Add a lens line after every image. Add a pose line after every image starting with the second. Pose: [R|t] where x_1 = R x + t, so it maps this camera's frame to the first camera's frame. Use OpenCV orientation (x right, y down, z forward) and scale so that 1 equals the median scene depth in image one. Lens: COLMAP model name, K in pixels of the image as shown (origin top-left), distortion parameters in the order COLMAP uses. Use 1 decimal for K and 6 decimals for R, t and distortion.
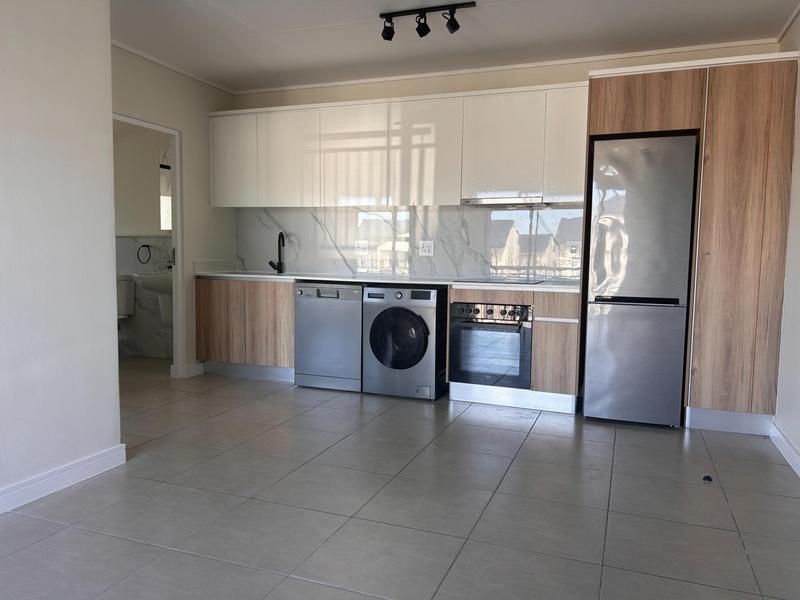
lens RADIAL K [[598.4, 0, 399.5], [0, 598.4, 303.2], [0, 0, 1]] dist [0.030614, -0.037336]
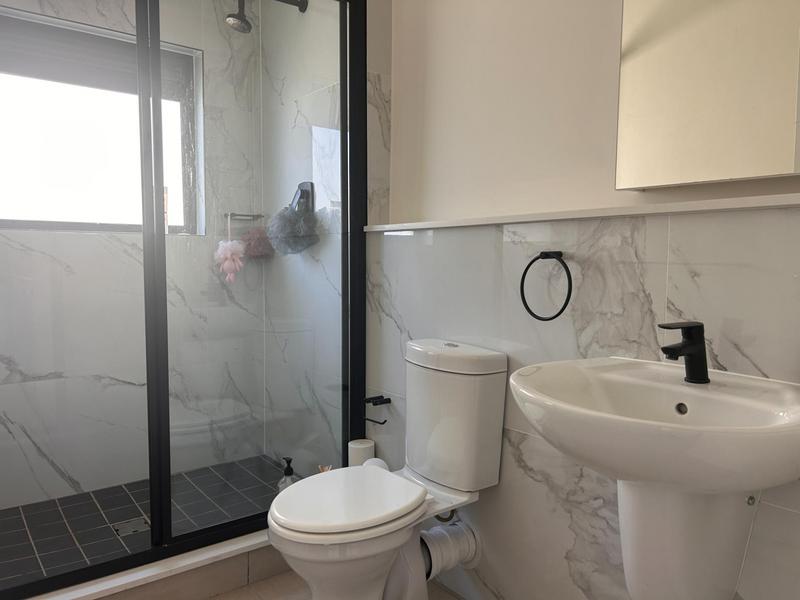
lens RADIAL K [[598.4, 0, 400.7], [0, 598.4, 300.7], [0, 0, 1]] dist [0.030614, -0.037336]
pose [[0.858054, 0.027043, -0.512846, -0.337791], [-0.031500, 0.999504, 0.000001, -0.071915], [0.512592, 0.016154, 0.858481, 0.727948]]
